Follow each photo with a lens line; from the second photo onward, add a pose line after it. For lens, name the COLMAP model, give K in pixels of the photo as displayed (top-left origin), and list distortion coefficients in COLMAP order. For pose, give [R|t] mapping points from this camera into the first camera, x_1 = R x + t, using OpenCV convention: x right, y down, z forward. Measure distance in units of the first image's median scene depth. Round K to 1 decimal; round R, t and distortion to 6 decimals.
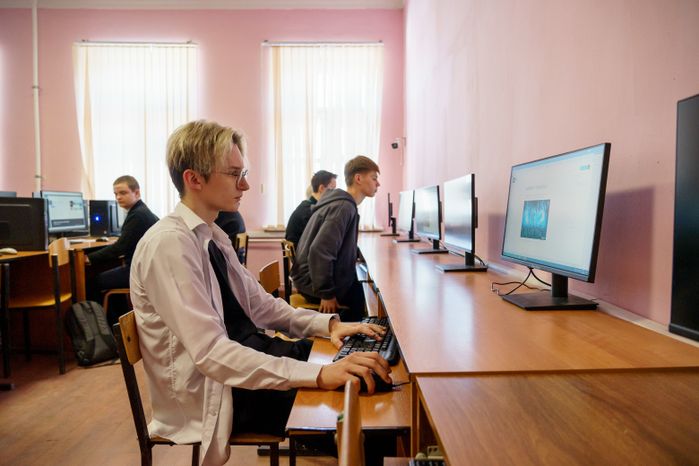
lens RADIAL K [[466.5, 0, 353.1], [0, 466.5, 232.1], [0, 0, 1]] dist [-0.021164, 0.001078]
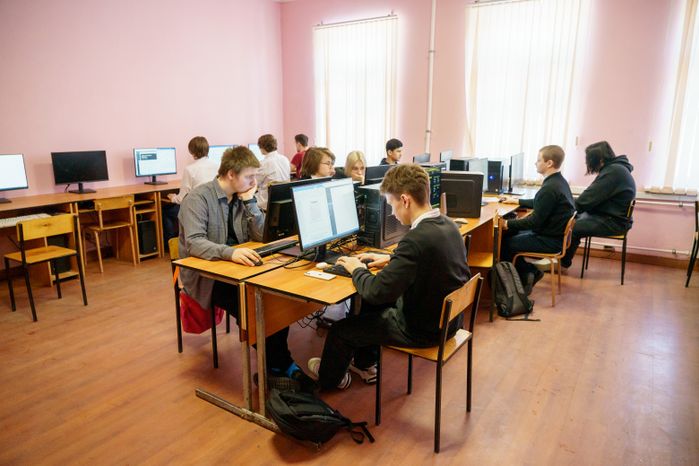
lens RADIAL K [[466.5, 0, 348.6], [0, 466.5, 232.3], [0, 0, 1]] dist [-0.021164, 0.001078]
pose [[0.825194, 0.127394, -0.550296, -0.270077], [-0.028110, 0.982290, 0.185248, -0.129808], [0.564150, -0.137396, 0.814161, -0.163137]]
